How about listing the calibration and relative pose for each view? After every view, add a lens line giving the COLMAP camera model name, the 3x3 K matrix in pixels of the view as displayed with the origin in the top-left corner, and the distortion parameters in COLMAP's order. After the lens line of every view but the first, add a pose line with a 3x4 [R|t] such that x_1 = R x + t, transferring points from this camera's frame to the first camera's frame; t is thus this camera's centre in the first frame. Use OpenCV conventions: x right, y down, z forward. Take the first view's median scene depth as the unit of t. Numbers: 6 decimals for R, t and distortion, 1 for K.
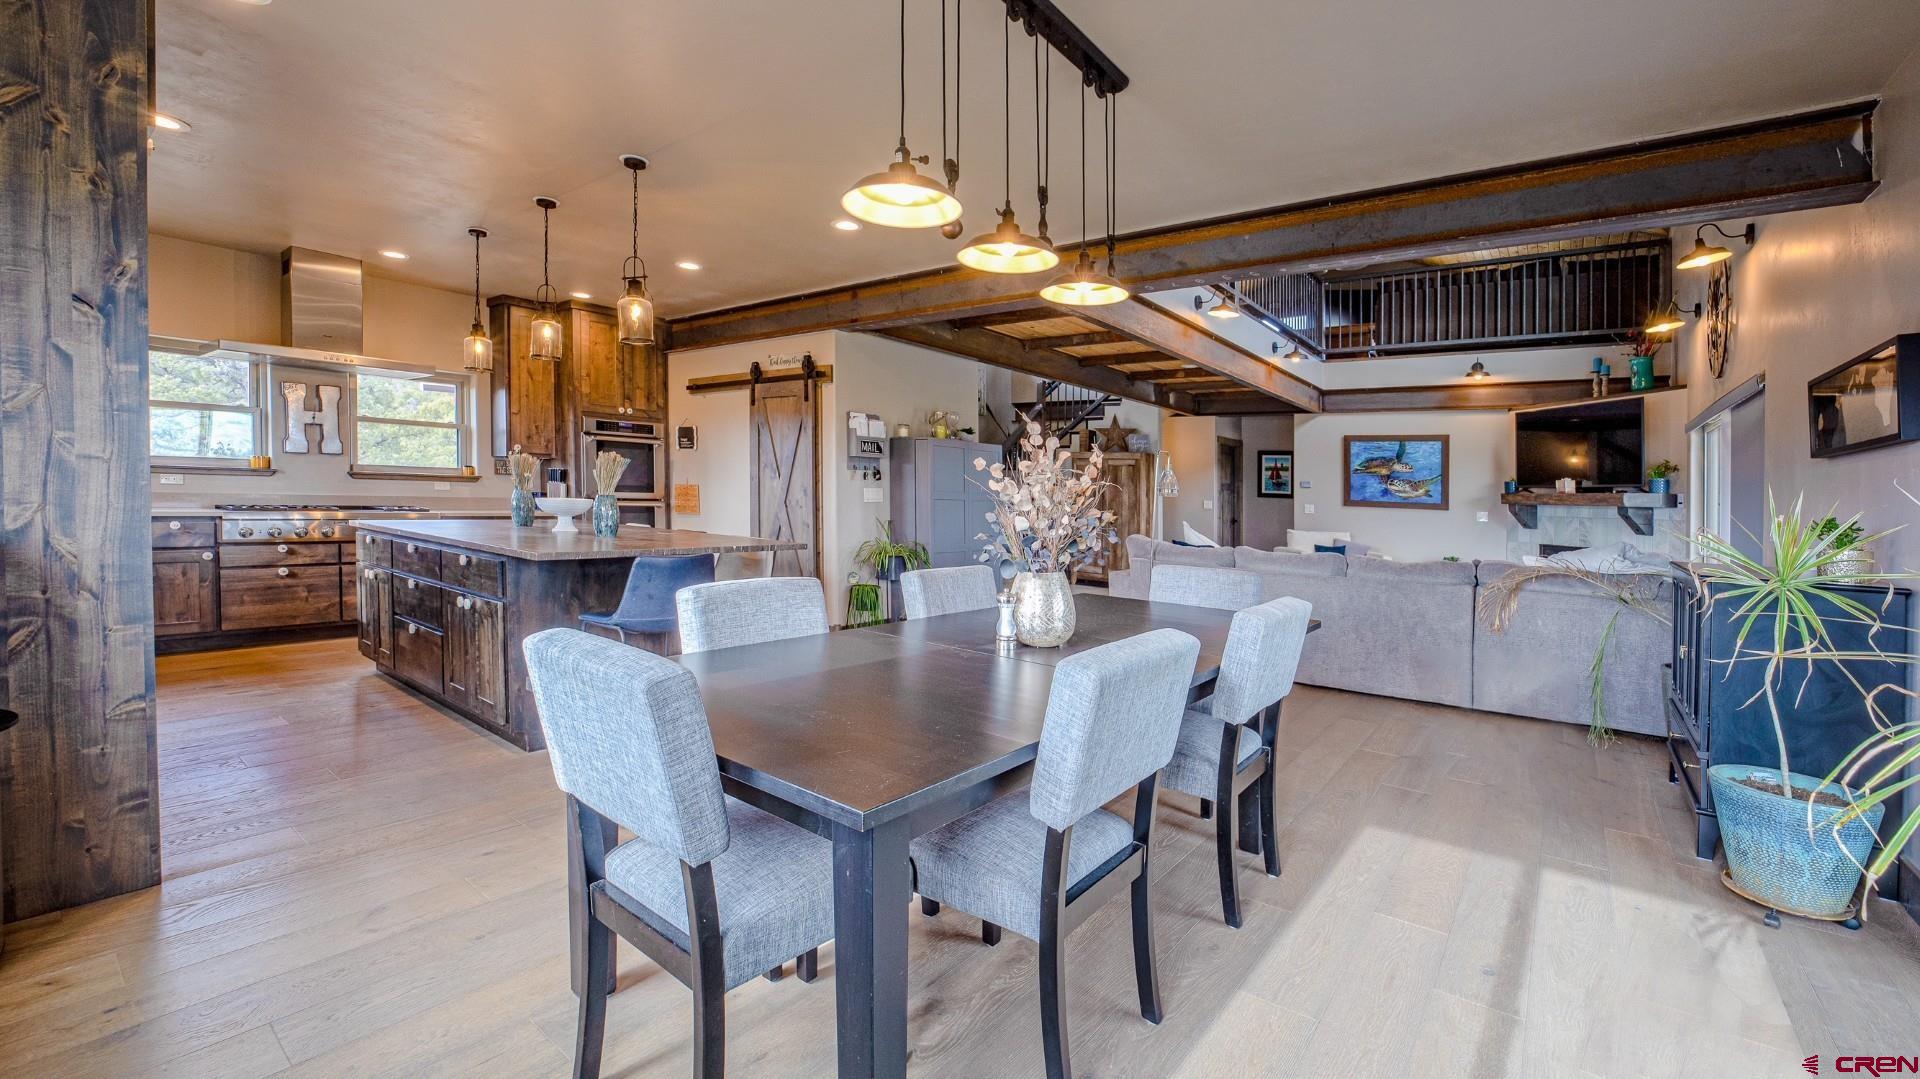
lens RADIAL K [[773.8, 0, 992.5], [0, 773.8, 552.3], [0, 0, 1]] dist [-0.010611, 0.001201]
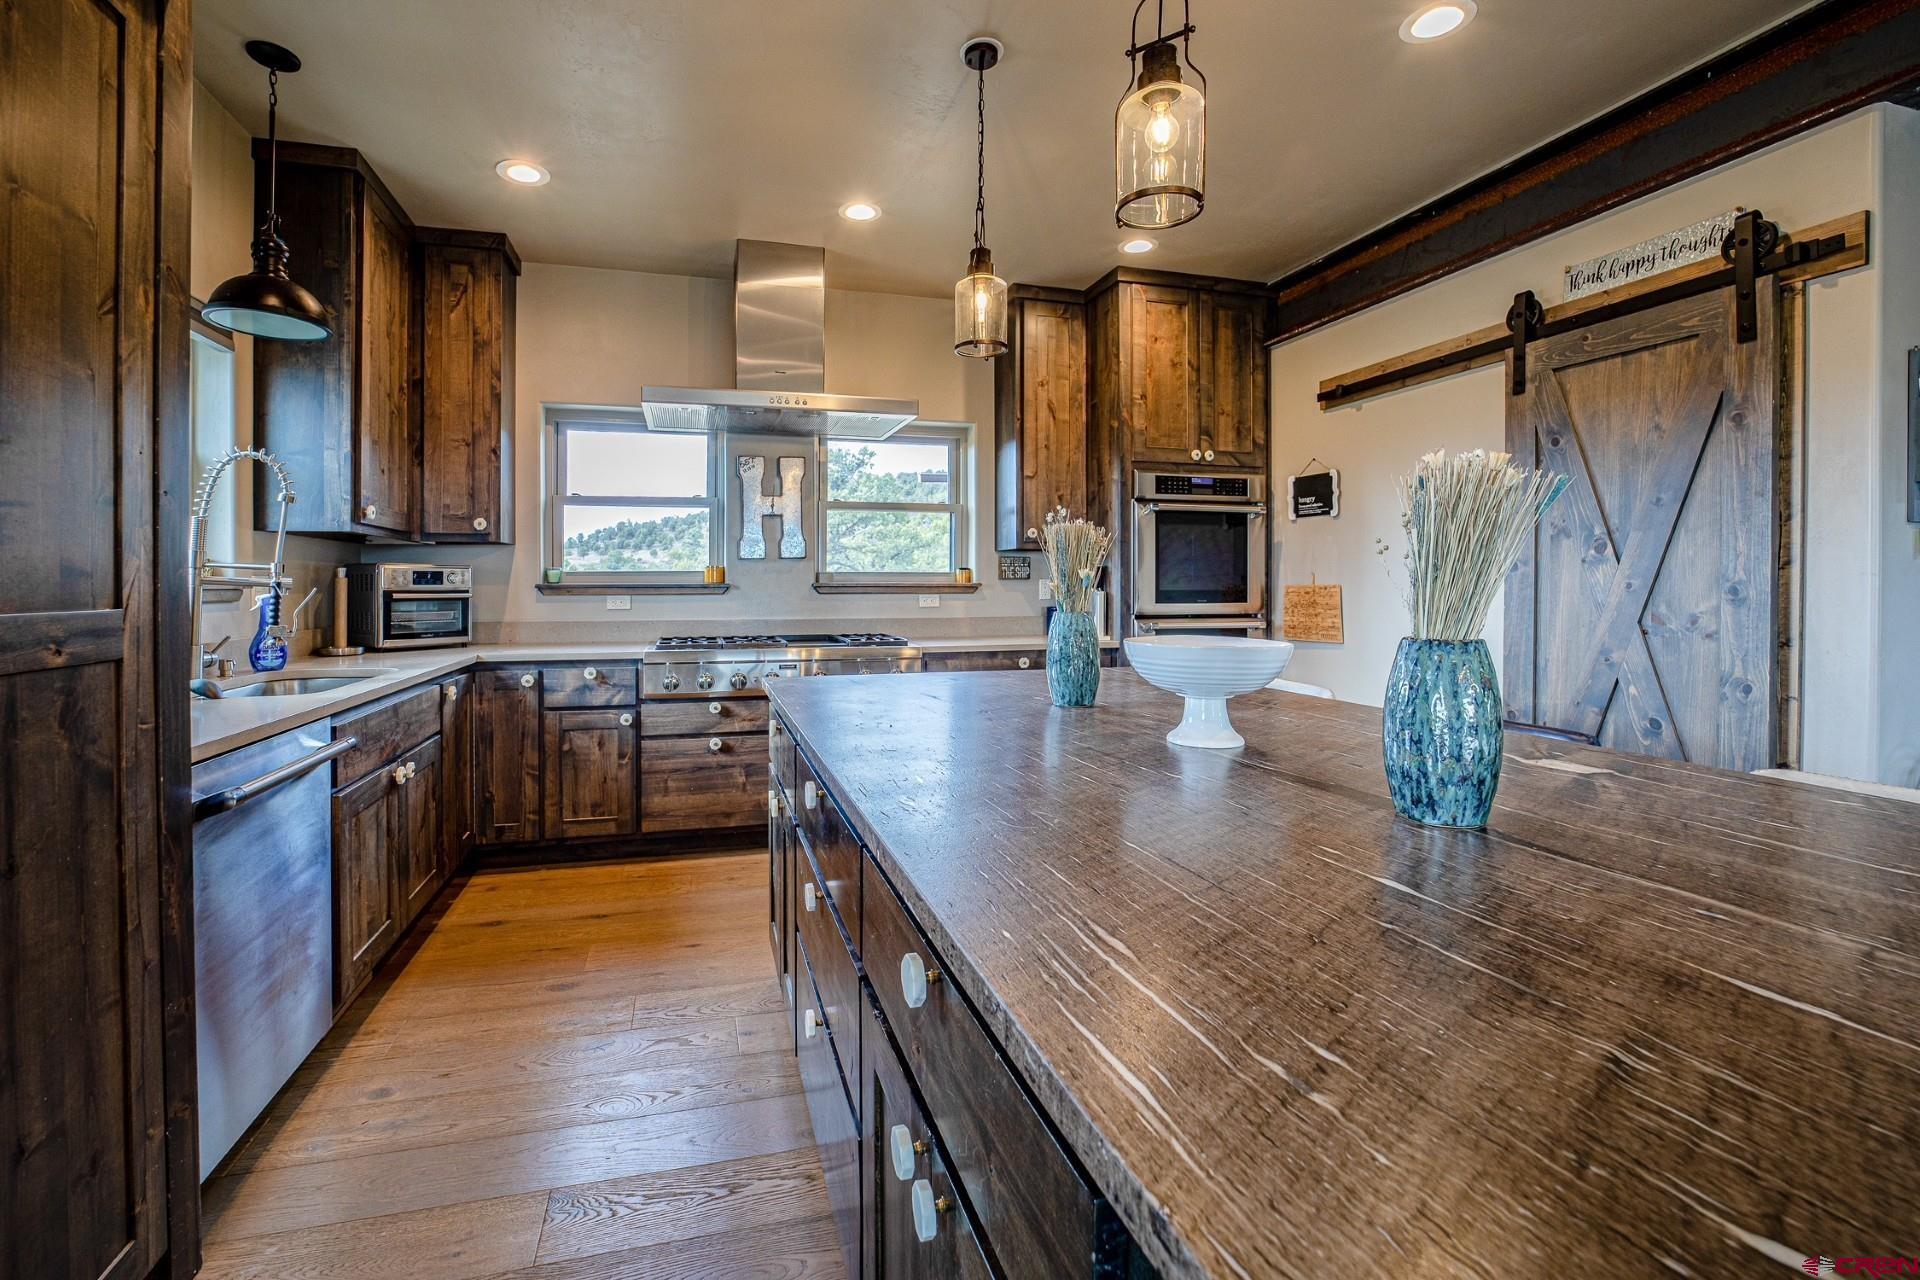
lens RADIAL K [[813.7, 0, 863.0], [0, 813.7, 580.0], [0, 0, 1]] dist [-0.032900, 0.002888]
pose [[0.747515, -0.040106, -0.663033, -0.295808], [-0.021183, 0.996228, -0.084144, -0.043604], [0.663907, 0.076944, 0.743846, 0.442399]]
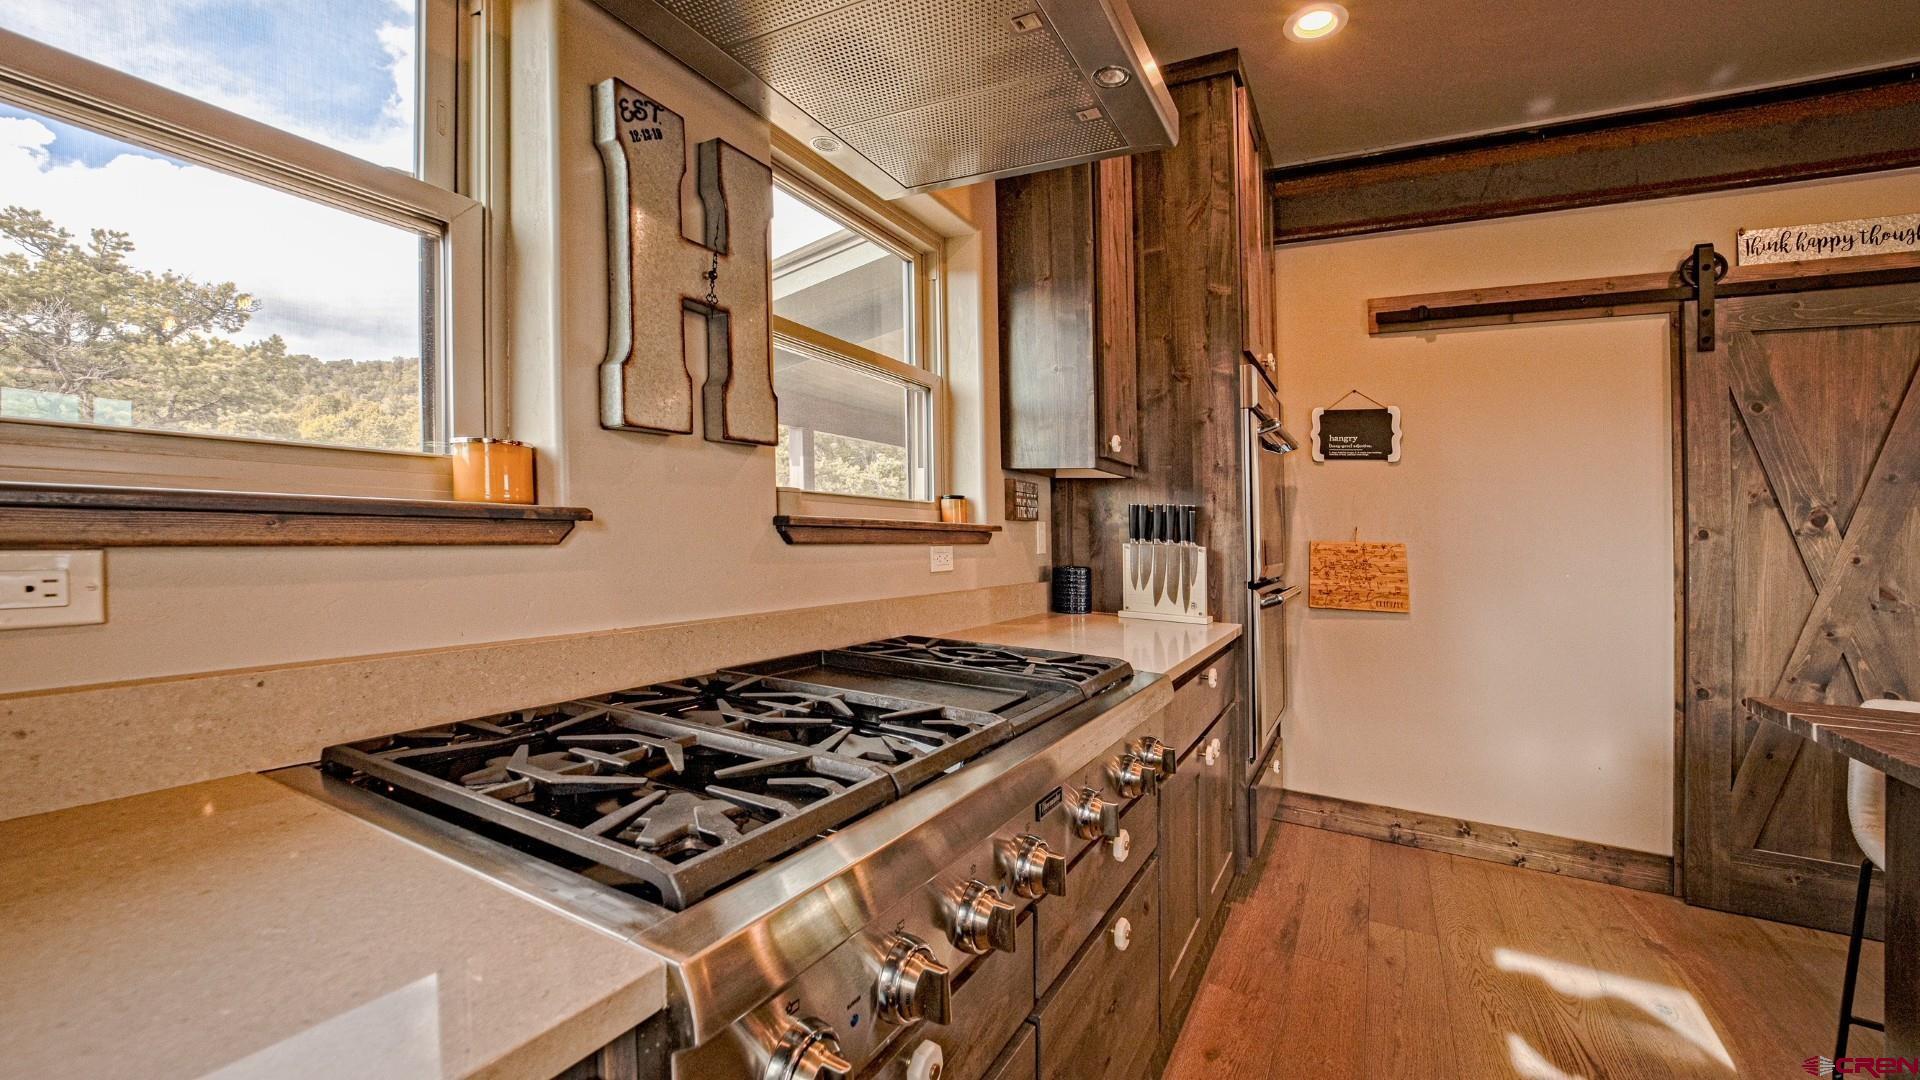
lens RADIAL K [[773.8, 0, 998.3], [0, 773.8, 546.7], [0, 0, 1]] dist [-0.010611, 0.001201]
pose [[0.985966, -0.004041, 0.166900, -0.740998], [0.011644, 0.998937, -0.044598, -0.075768], [-0.166542, 0.045915, 0.984965, 0.675659]]
